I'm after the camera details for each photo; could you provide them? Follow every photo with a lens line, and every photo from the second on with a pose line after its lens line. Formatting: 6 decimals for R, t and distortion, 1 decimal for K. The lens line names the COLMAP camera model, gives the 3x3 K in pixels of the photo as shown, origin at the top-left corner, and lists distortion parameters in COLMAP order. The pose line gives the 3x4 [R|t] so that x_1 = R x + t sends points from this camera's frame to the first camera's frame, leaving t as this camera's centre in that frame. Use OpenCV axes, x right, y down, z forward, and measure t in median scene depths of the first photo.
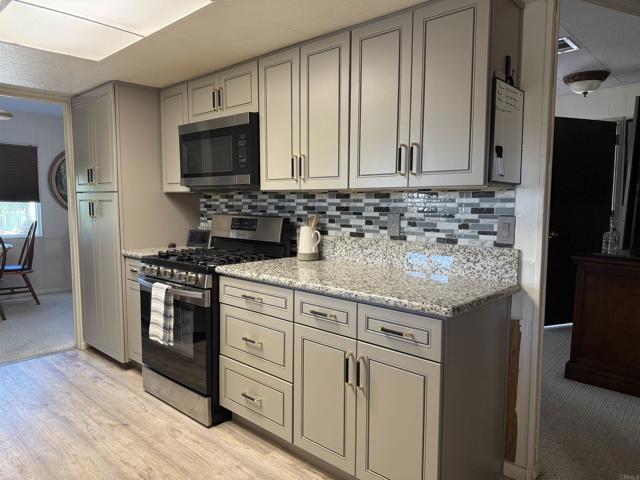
lens RADIAL K [[450.9, 0, 317.3], [0, 450.9, 241.8], [0, 0, 1]] dist [0.098697, -0.137260]
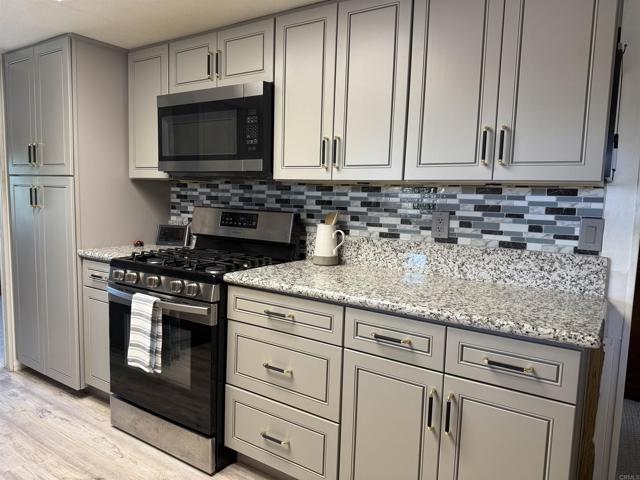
lens RADIAL K [[450.9, 0, 317.3], [0, 450.9, 241.8], [0, 0, 1]] dist [0.098697, -0.137260]
pose [[0.985527, 0.007436, 0.169358, -0.191705], [-0.010410, 0.999807, 0.016678, -0.016522], [-0.169201, -0.018200, 0.985413, 0.185036]]
